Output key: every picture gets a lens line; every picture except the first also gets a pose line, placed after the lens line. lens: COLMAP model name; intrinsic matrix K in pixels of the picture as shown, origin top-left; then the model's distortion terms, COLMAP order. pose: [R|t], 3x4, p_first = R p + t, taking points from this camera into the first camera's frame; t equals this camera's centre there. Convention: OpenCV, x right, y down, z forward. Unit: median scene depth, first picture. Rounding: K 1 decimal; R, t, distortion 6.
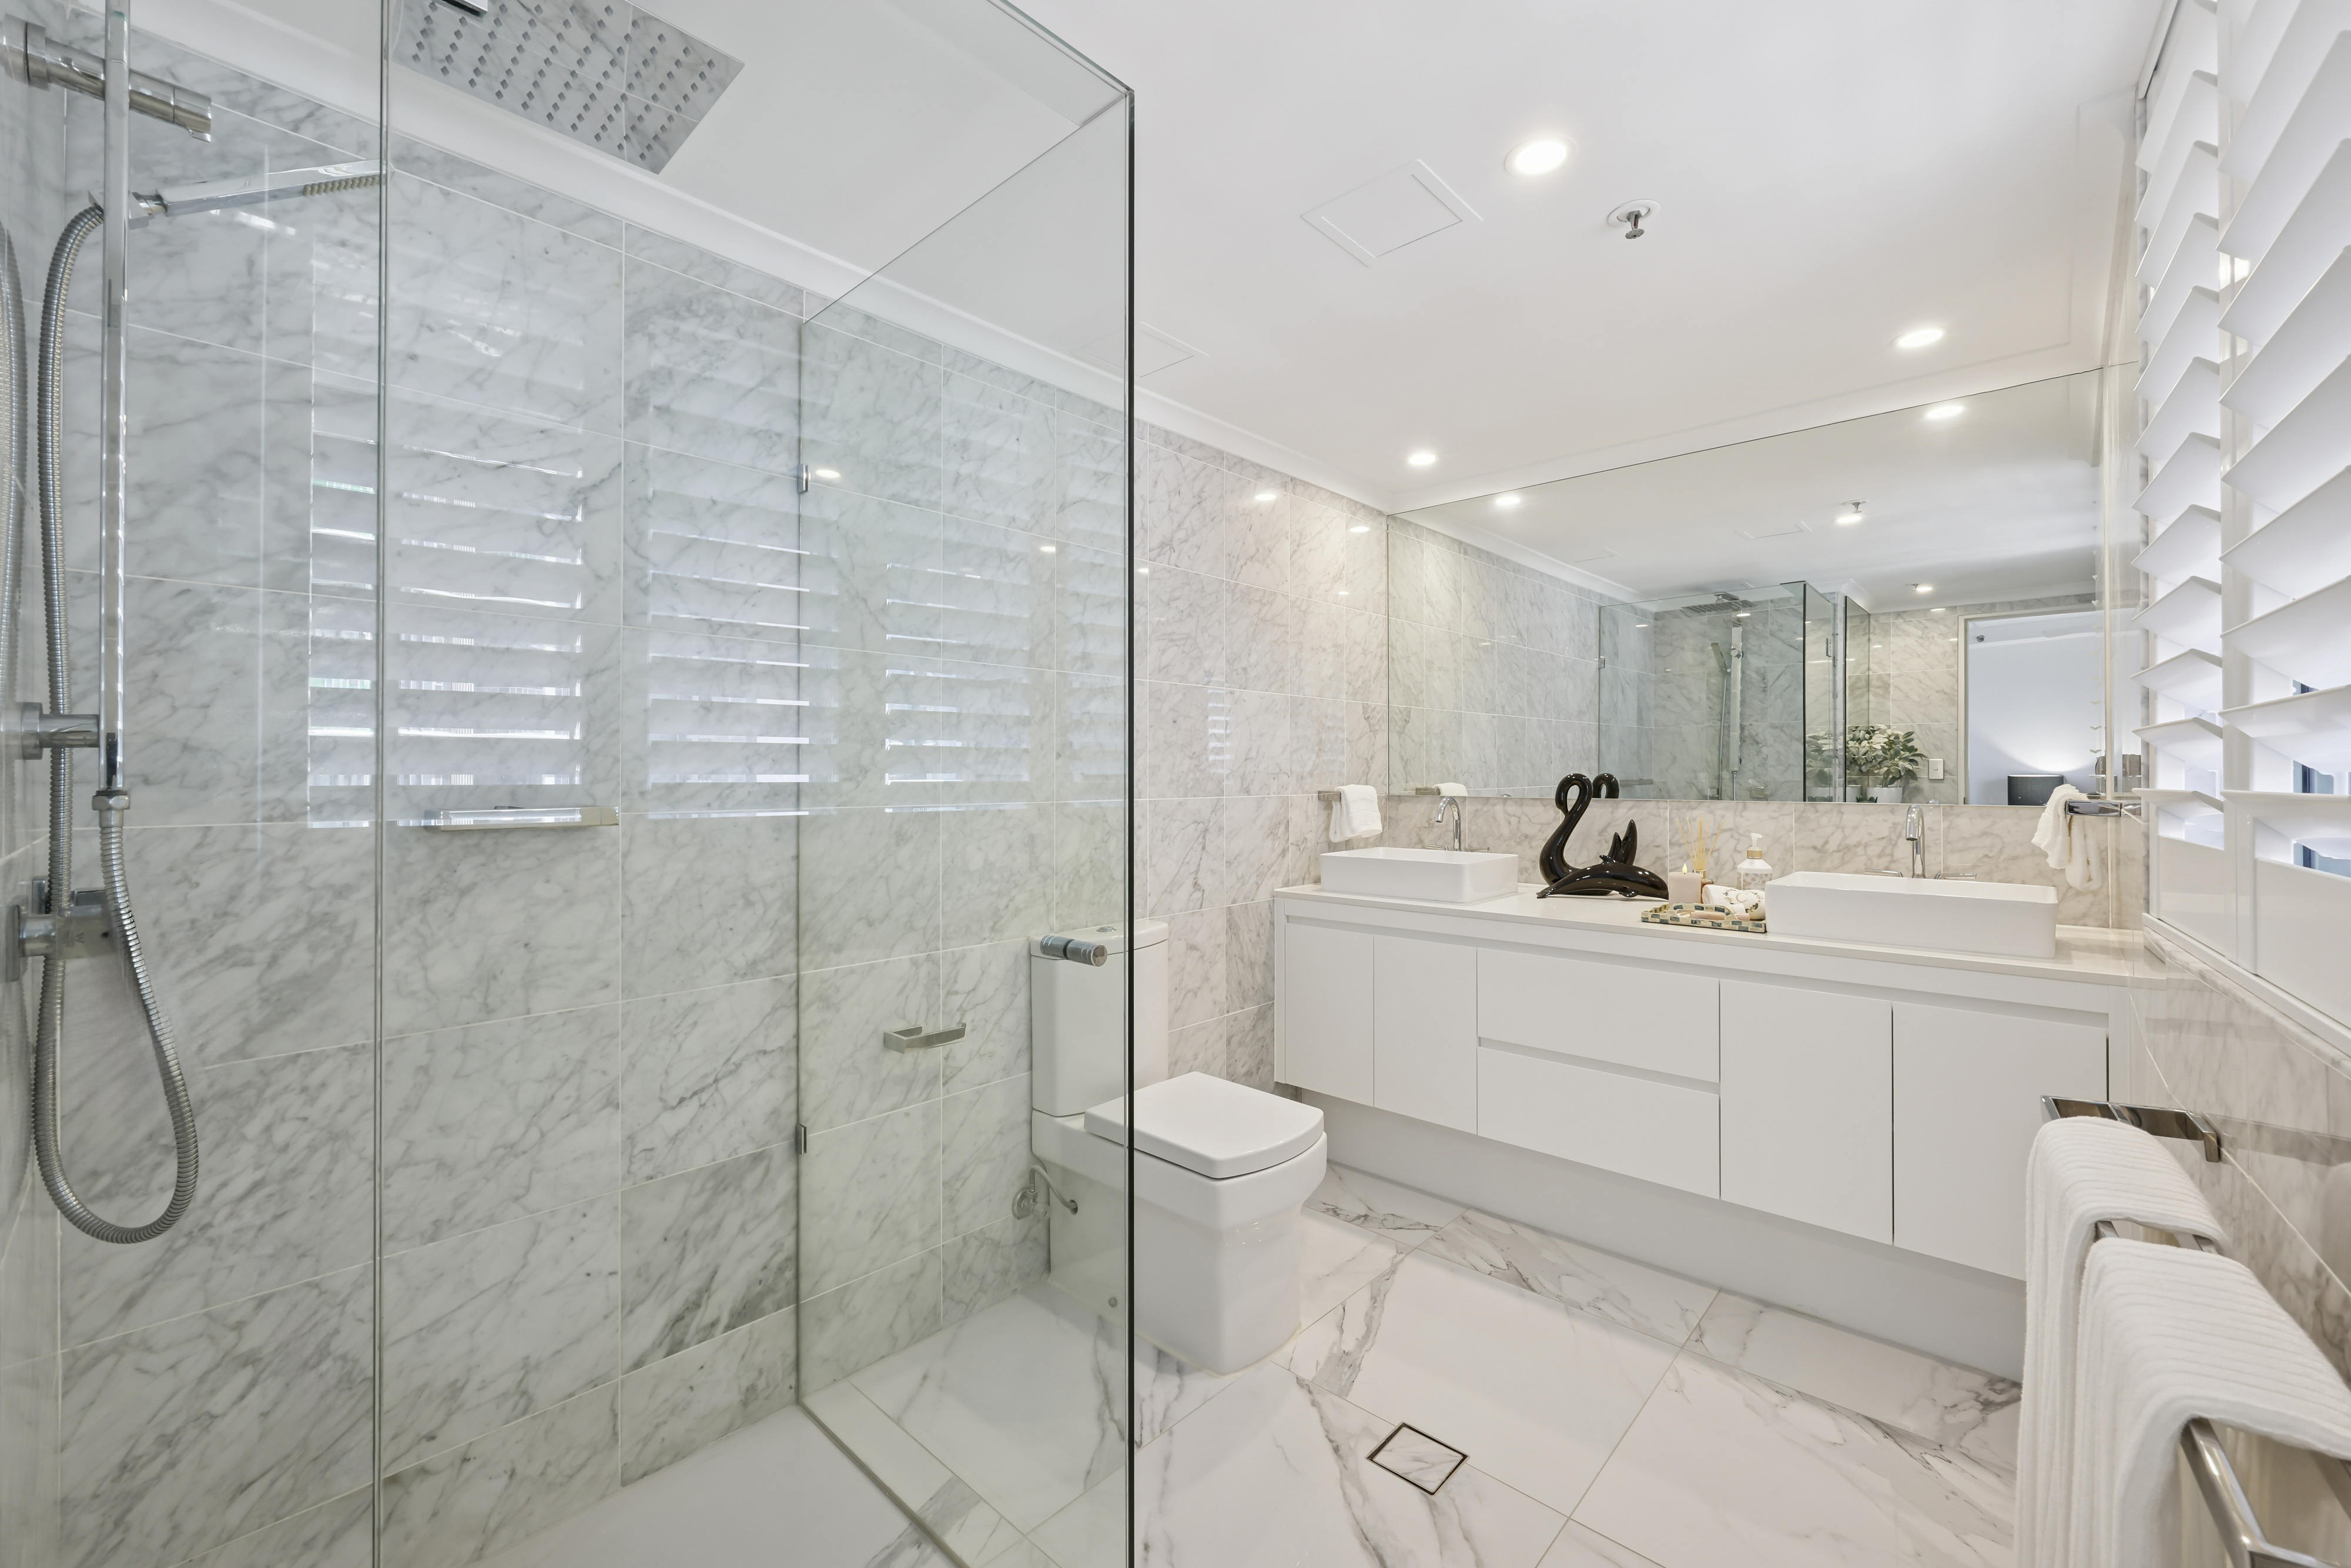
lens RADIAL K [[884.3, 0, 1177.9], [0, 884.3, 772.0], [0, 0, 1]] dist [0.000285, -0.000418]
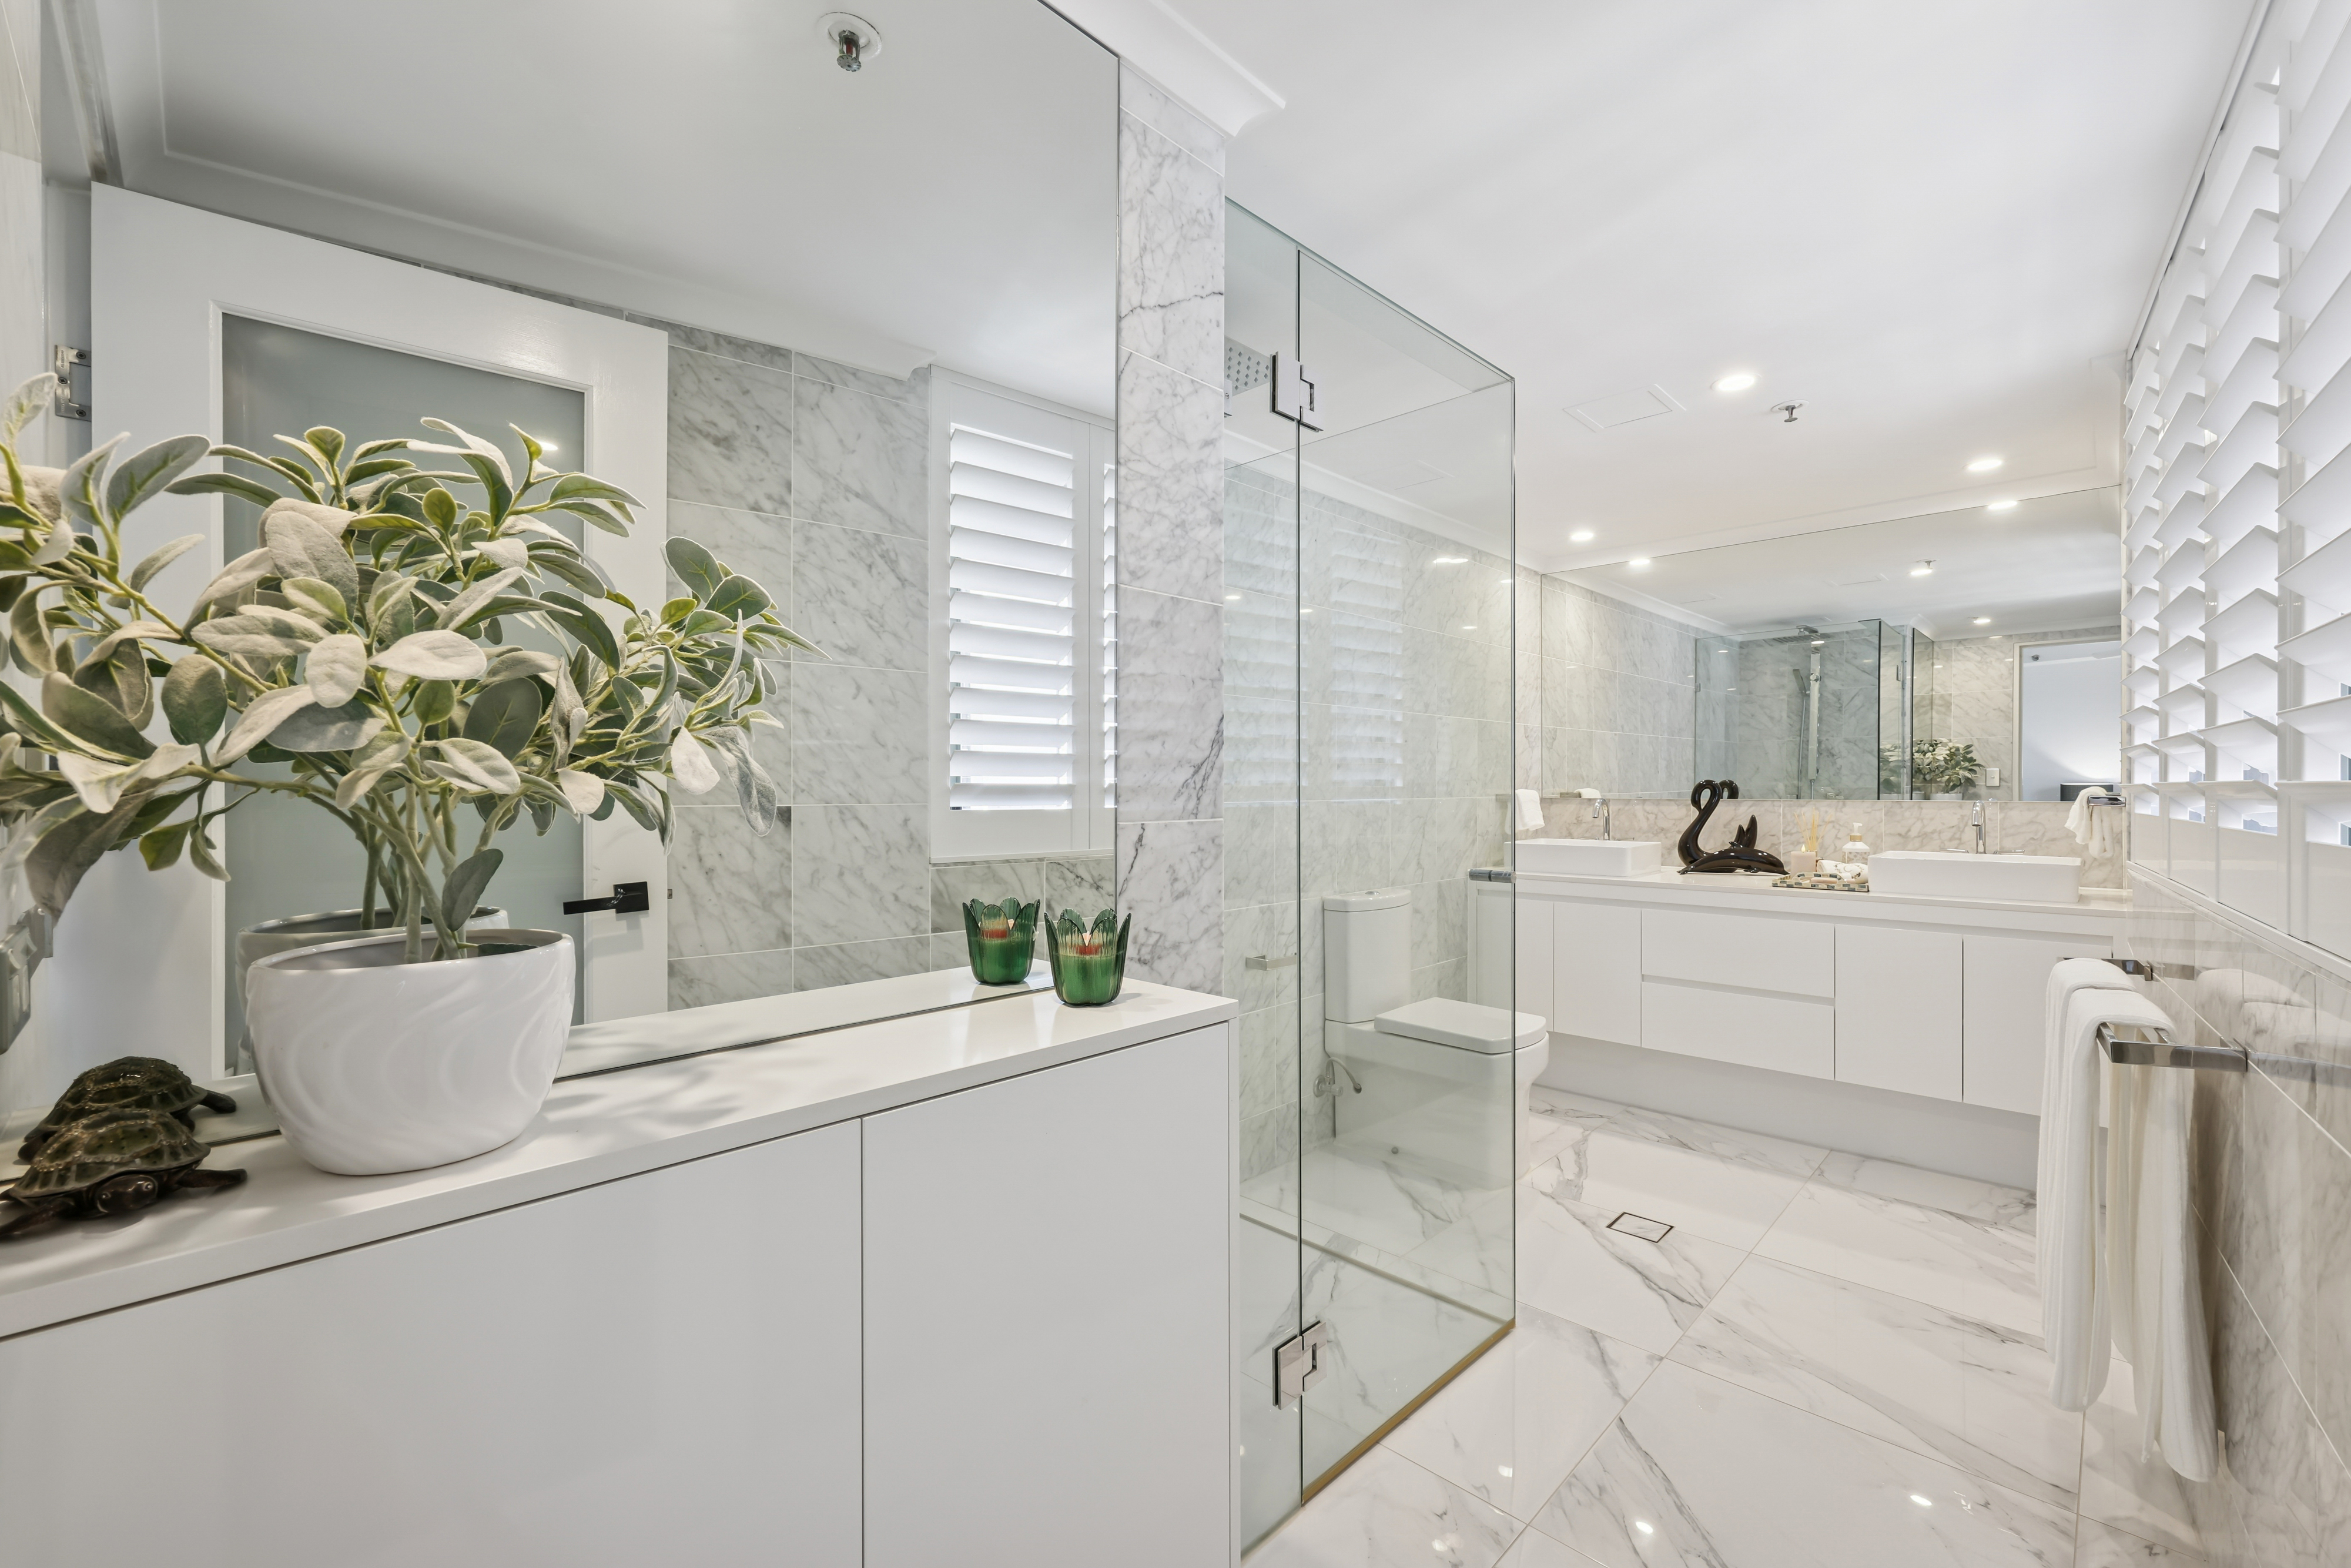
lens RADIAL K [[884.3, 0, 1173.8], [0, 884.3, 792.3], [0, 0, 1]] dist [0.000285, -0.000418]
pose [[0.999312, -0.001603, -0.037047, -0.324528], [0.001930, 0.999959, 0.008811, 0.008184], [0.037031, -0.008877, 0.999275, -0.372559]]
